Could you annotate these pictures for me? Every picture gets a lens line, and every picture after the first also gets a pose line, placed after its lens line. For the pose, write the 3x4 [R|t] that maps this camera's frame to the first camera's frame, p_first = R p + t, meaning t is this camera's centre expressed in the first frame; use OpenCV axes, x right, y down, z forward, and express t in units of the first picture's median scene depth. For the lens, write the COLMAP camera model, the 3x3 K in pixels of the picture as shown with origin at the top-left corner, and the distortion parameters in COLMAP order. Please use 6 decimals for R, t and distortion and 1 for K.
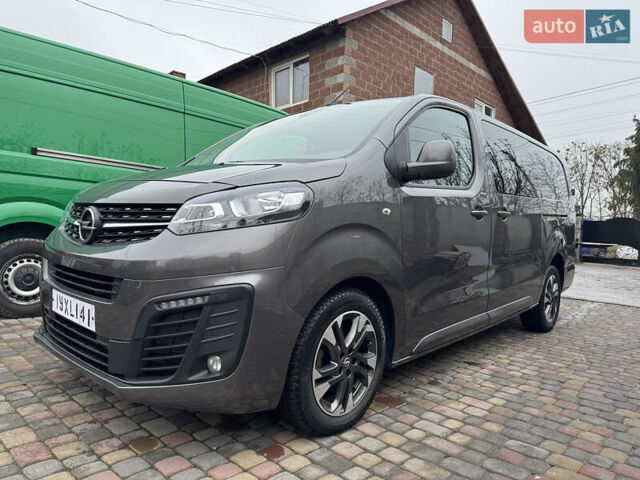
lens RADIAL K [[451.4, 0, 317.4], [0, 451.4, 239.7], [0, 0, 1]] dist [0.021892, -0.018612]
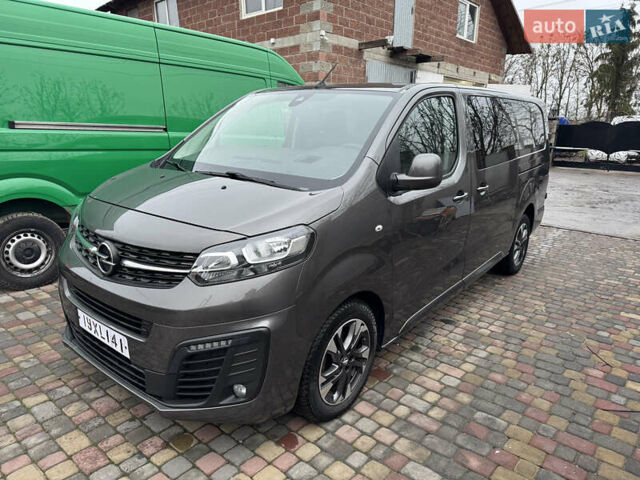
lens RADIAL K [[450.3, 0, 319.2], [0, 450.3, 241.3], [0, 0, 1]] dist [0.029784, -0.028282]
pose [[0.998054, -0.036312, 0.050689, -0.048684], [0.023750, 0.973036, 0.229429, -0.286587], [-0.057653, -0.227779, 0.972005, -0.064531]]
